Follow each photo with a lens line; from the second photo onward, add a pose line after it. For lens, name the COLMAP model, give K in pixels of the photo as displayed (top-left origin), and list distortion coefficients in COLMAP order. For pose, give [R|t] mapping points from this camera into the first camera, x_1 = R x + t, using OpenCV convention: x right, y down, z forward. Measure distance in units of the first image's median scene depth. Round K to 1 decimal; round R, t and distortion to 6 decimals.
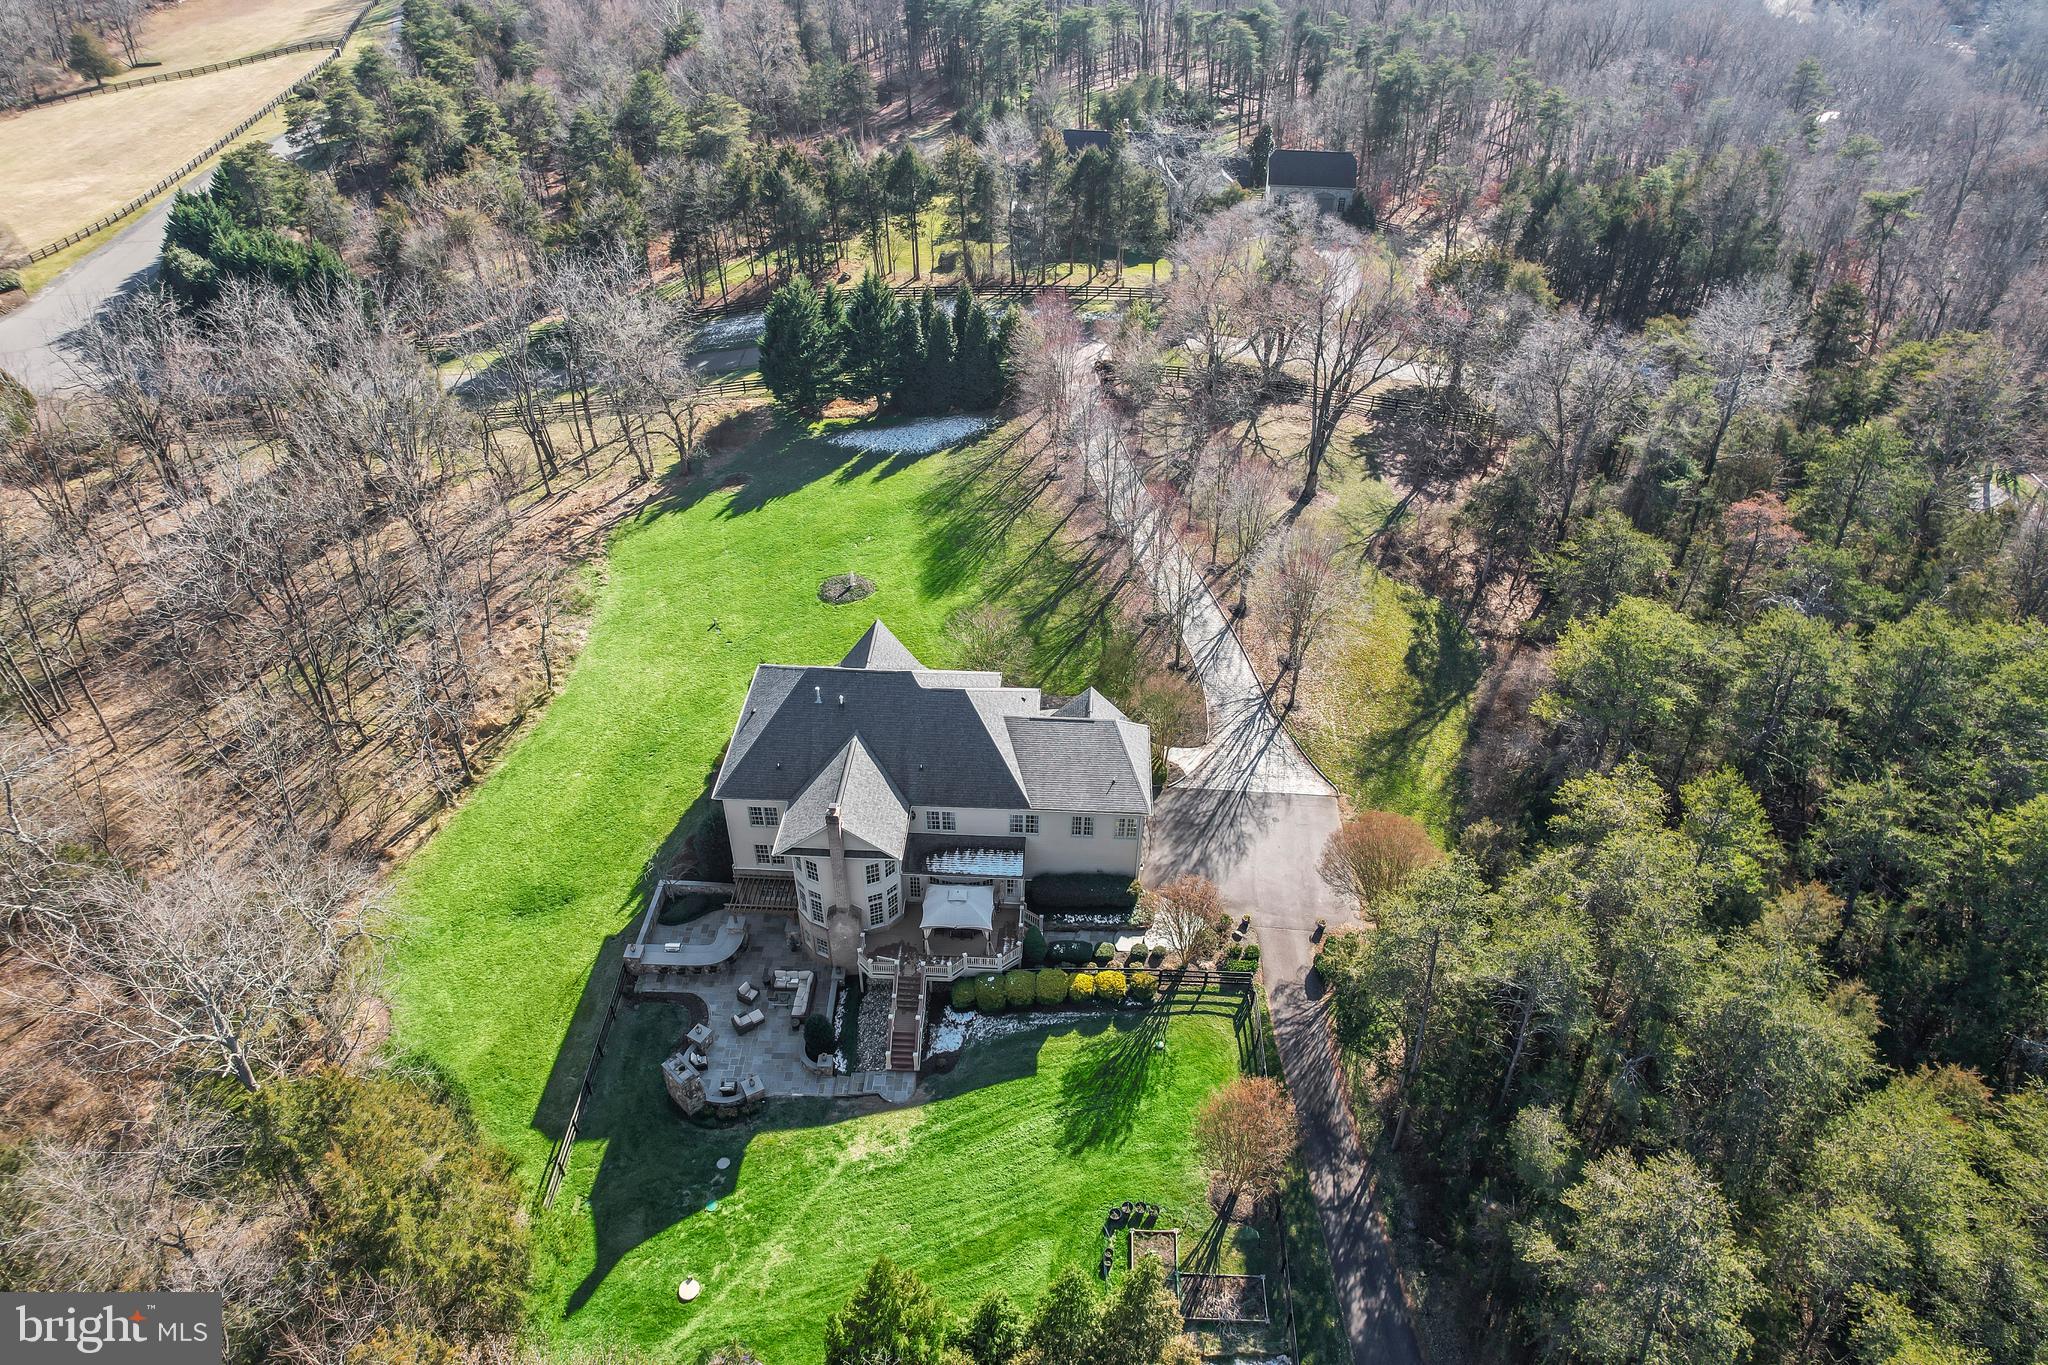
lens RADIAL K [[1310.0, 0, 1024.0], [0, 1310.0, 682.5], [0, 0, 1]] dist [-0.079694, 0.072868]
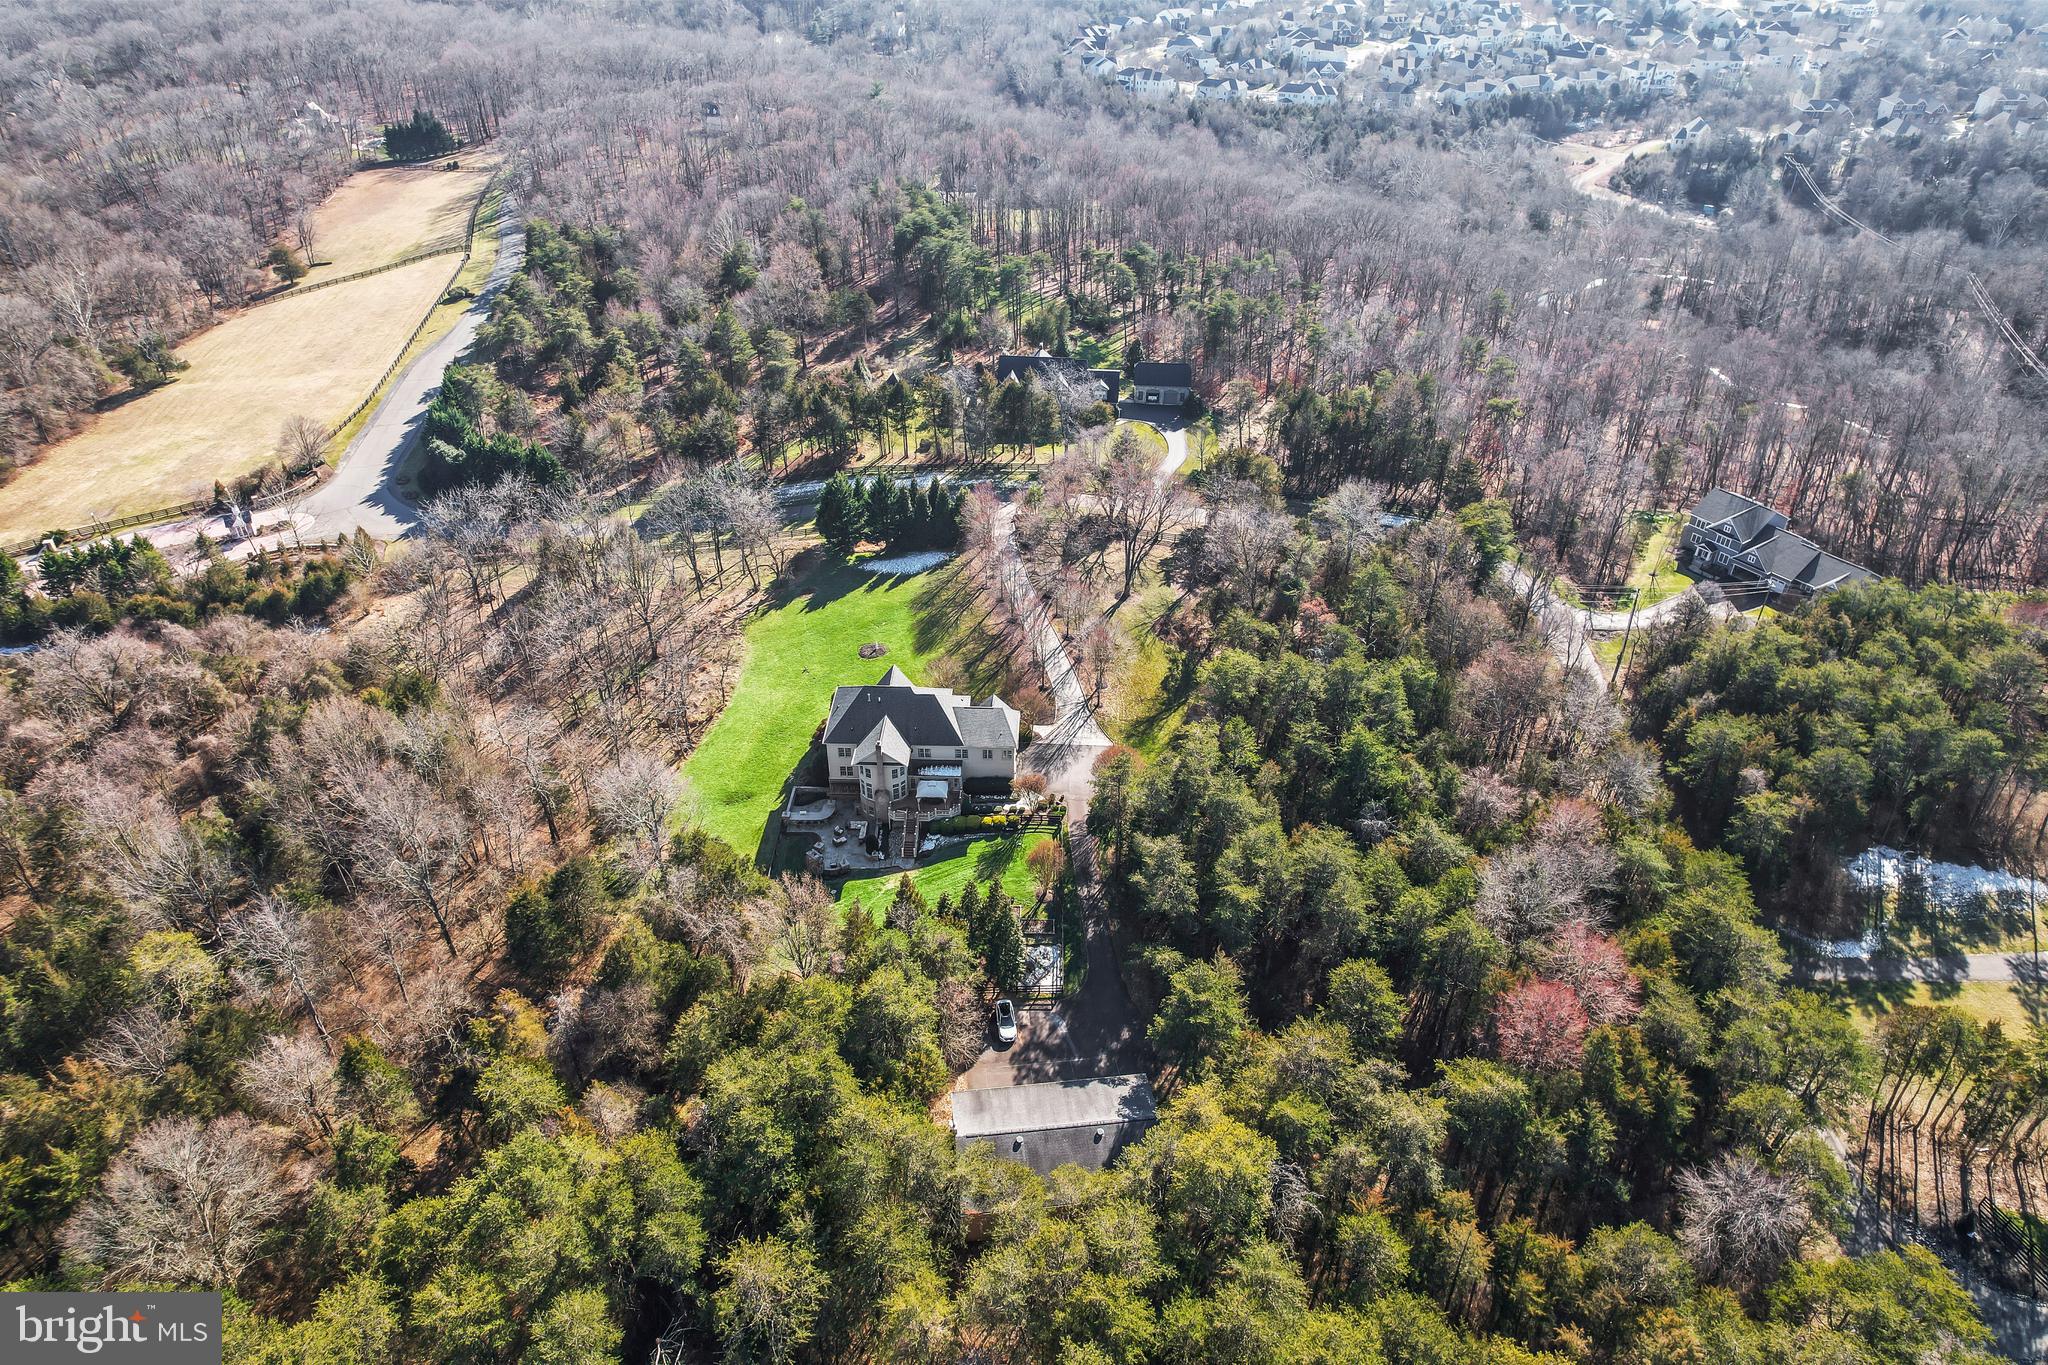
lens RADIAL K [[1310.0, 0, 1024.0], [0, 1310.0, 682.5], [0, 0, 1]] dist [-0.079694, 0.072868]
pose [[0.999836, -0.012201, 0.013418, 0.051208], [0.012845, 0.998717, -0.048987, 0.063978], [-0.012803, 0.049151, 0.998709, -0.814249]]
